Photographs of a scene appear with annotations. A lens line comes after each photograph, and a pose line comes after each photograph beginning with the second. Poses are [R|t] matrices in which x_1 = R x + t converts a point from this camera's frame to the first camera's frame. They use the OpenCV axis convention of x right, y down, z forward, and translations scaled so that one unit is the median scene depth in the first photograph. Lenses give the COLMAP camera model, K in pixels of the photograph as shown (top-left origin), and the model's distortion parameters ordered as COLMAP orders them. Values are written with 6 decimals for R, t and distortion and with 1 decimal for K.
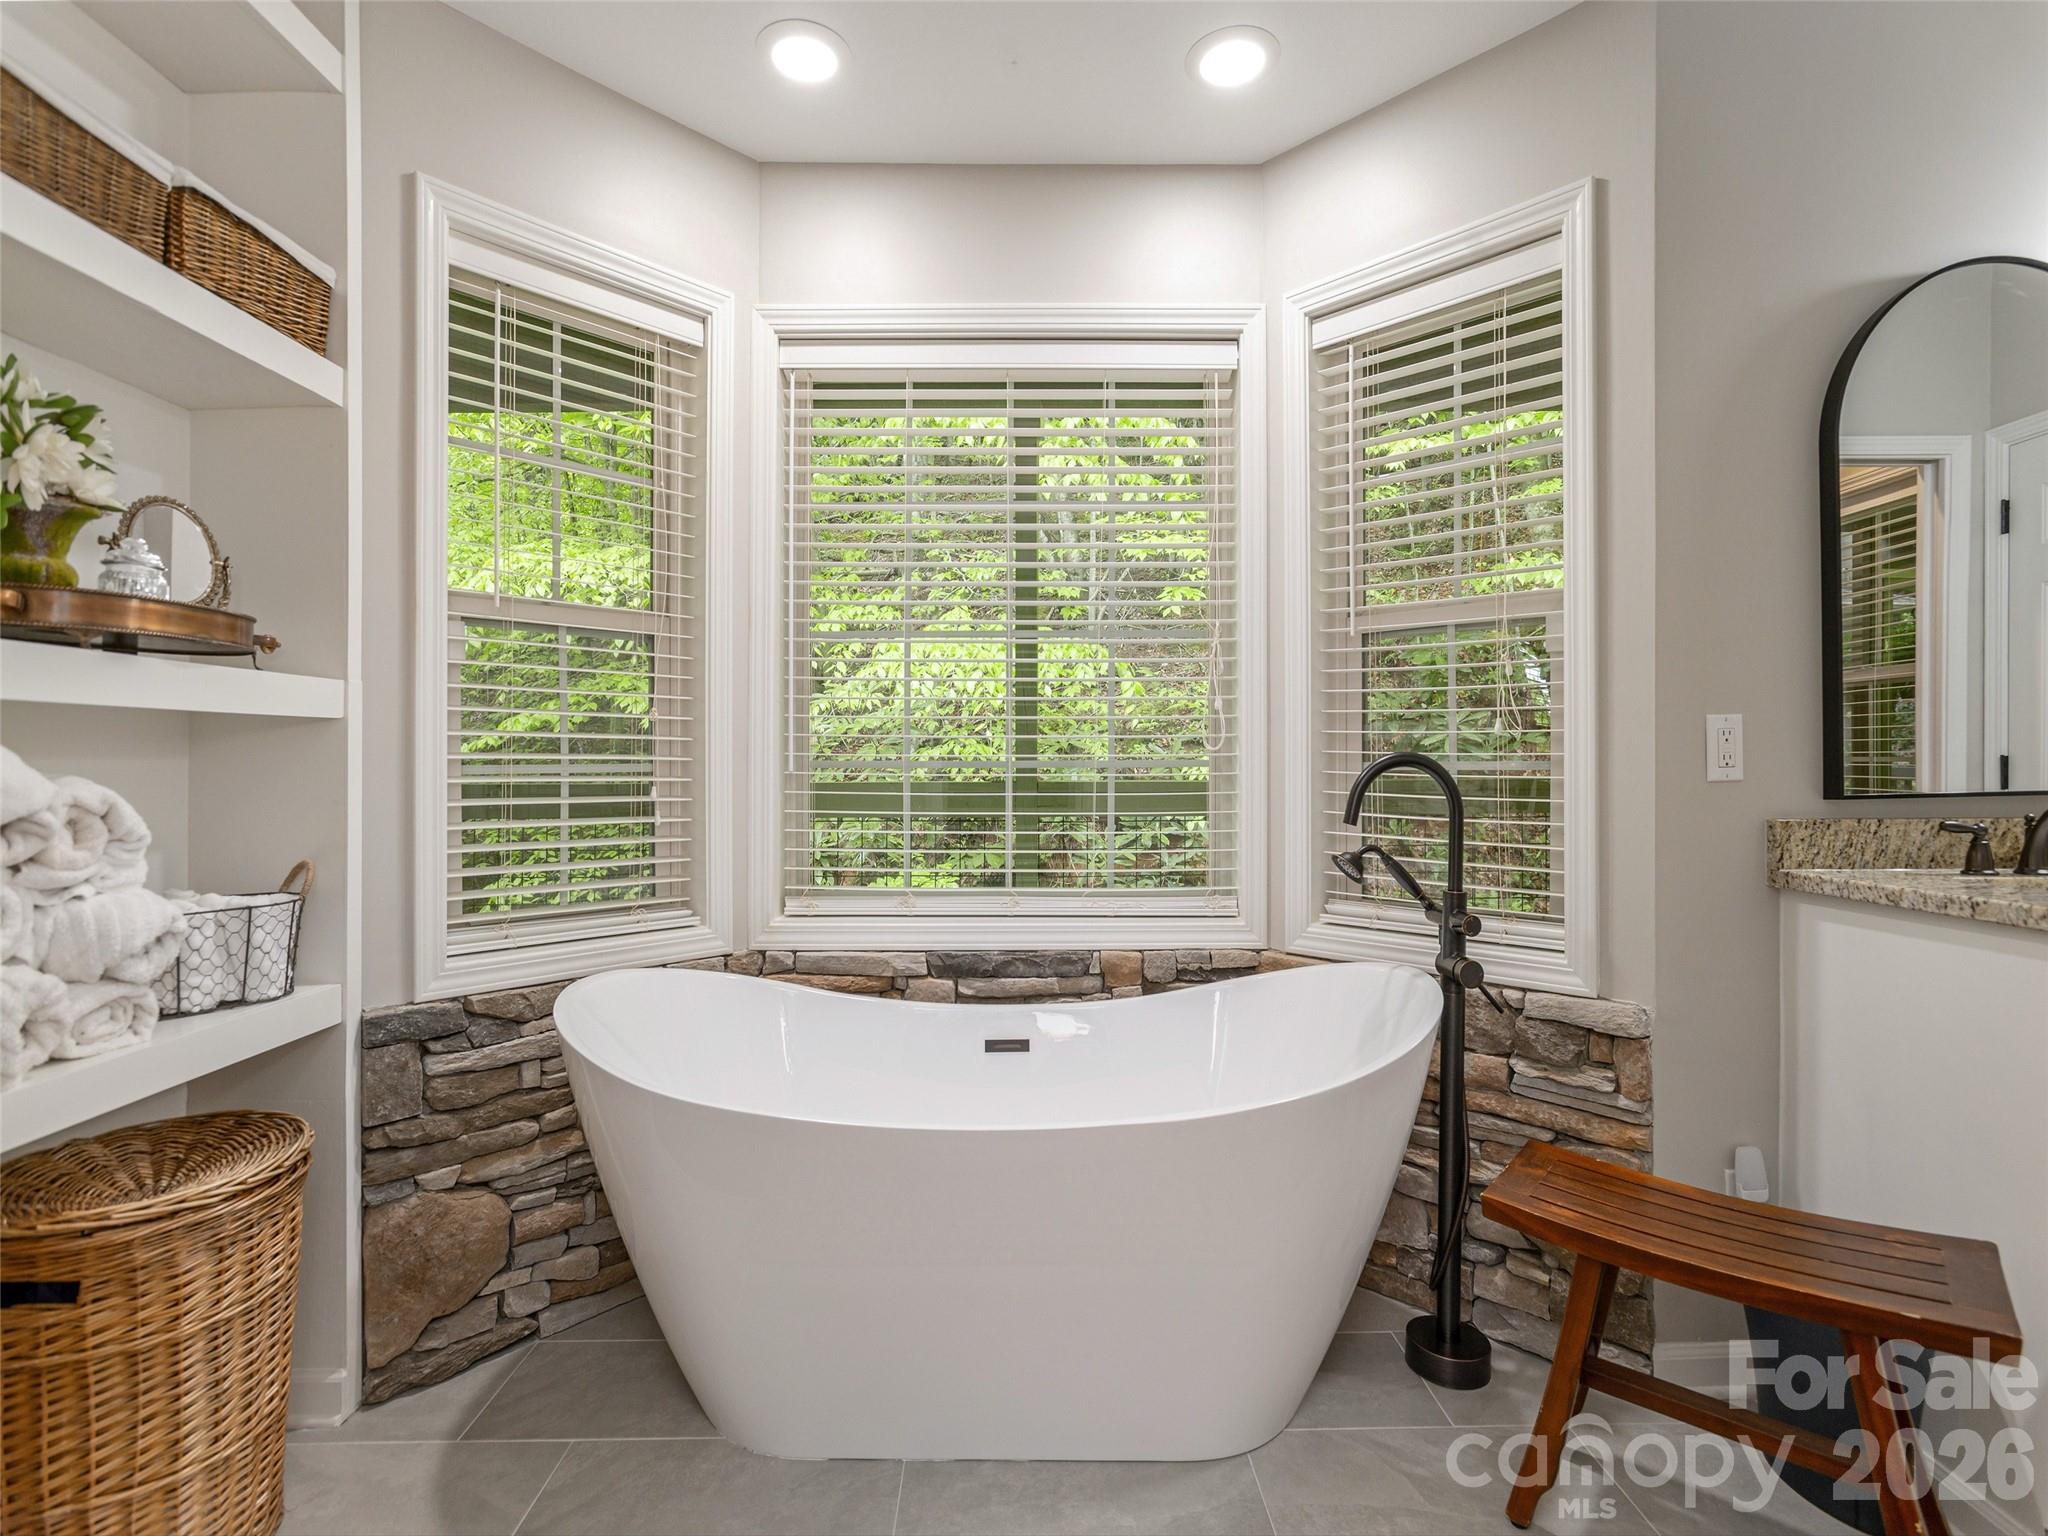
lens RADIAL K [[1019.1, 0, 980.9], [0, 1019.1, 764.4], [0, 0, 1]] dist [-0.021959, 0.040159]
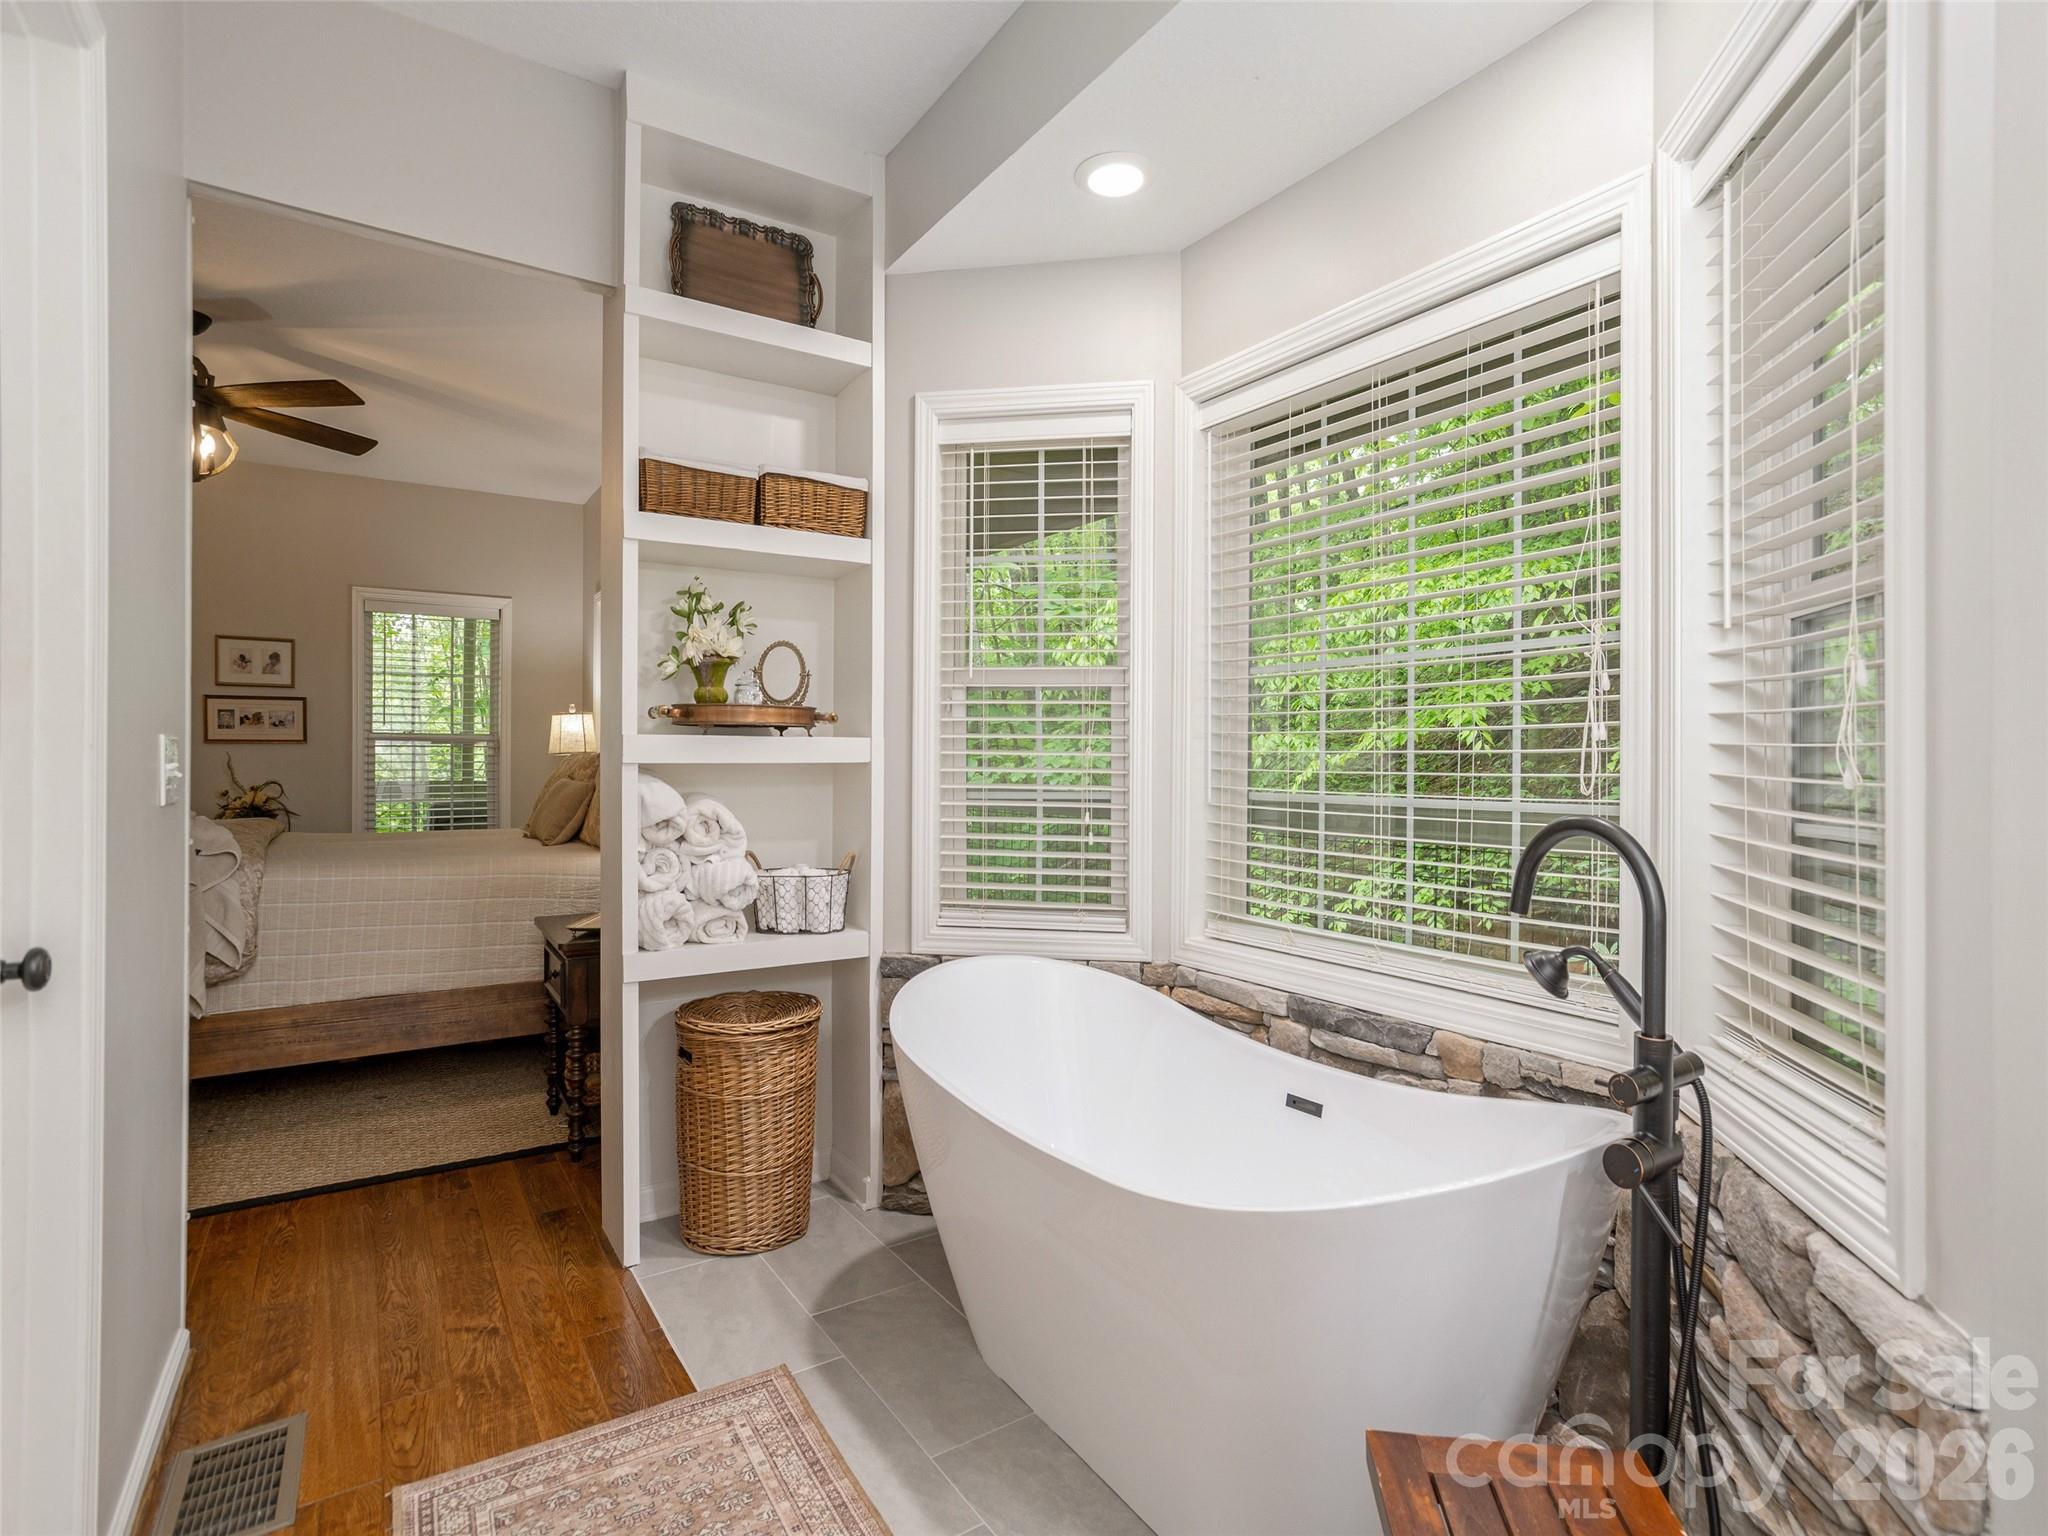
lens RADIAL K [[1019.1, 0, 980.9], [0, 1019.1, 764.4], [0, 0, 1]] dist [-0.021959, 0.040159]
pose [[0.541486, 0.000410, -0.840710, 0.653271], [-0.005170, 0.999983, -0.002842, -0.032323], [0.840694, 0.005885, 0.541479, 0.245320]]
